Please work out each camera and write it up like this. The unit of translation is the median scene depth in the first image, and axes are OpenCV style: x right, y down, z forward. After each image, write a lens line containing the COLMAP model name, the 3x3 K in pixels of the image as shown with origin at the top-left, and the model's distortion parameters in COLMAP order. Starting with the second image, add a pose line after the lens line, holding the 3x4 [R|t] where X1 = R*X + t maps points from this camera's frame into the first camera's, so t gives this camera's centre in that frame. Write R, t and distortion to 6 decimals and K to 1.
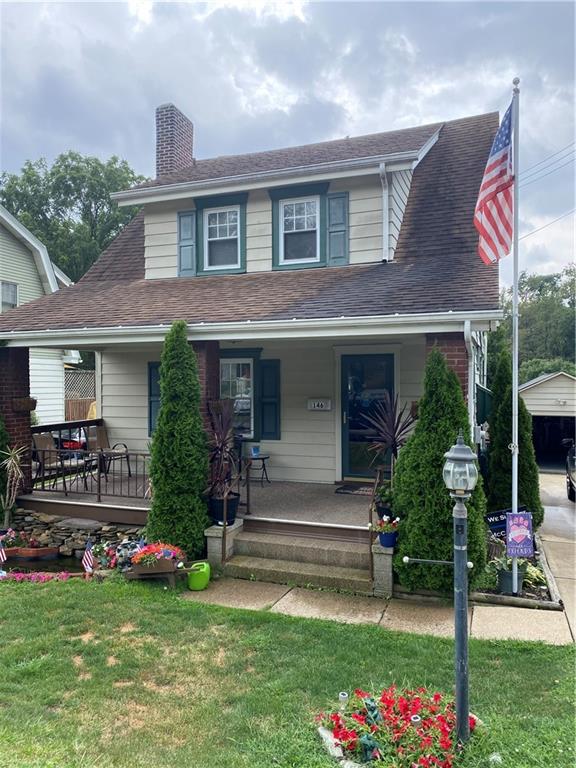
lens RADIAL K [[564.1, 0, 288.0], [0, 564.1, 384.0], [0, 0, 1]] dist [0.071001, -0.001726]
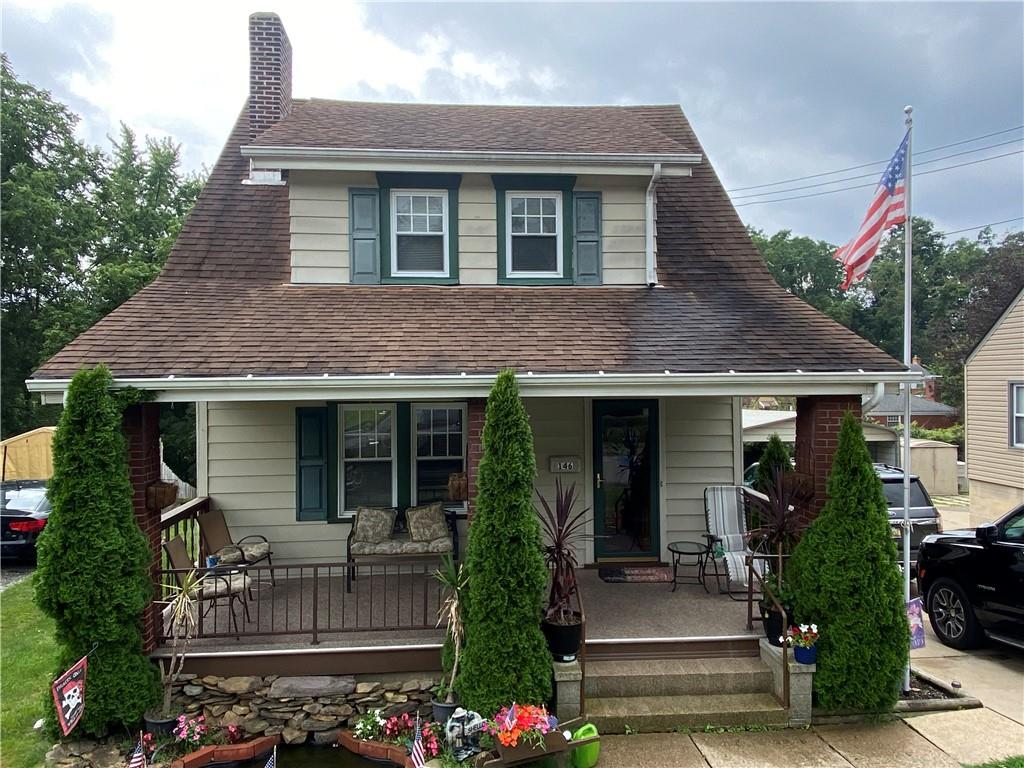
lens RADIAL K [[703.8, 0, 512.0], [0, 703.8, 384.0], [0, 0, 1]] dist [0.042977, -0.000563]
pose [[0.910347, -0.001731, 0.413842, -0.390796], [0.004988, 0.999965, -0.006790, -0.064792], [-0.413815, 0.008246, 0.910323, 0.159358]]
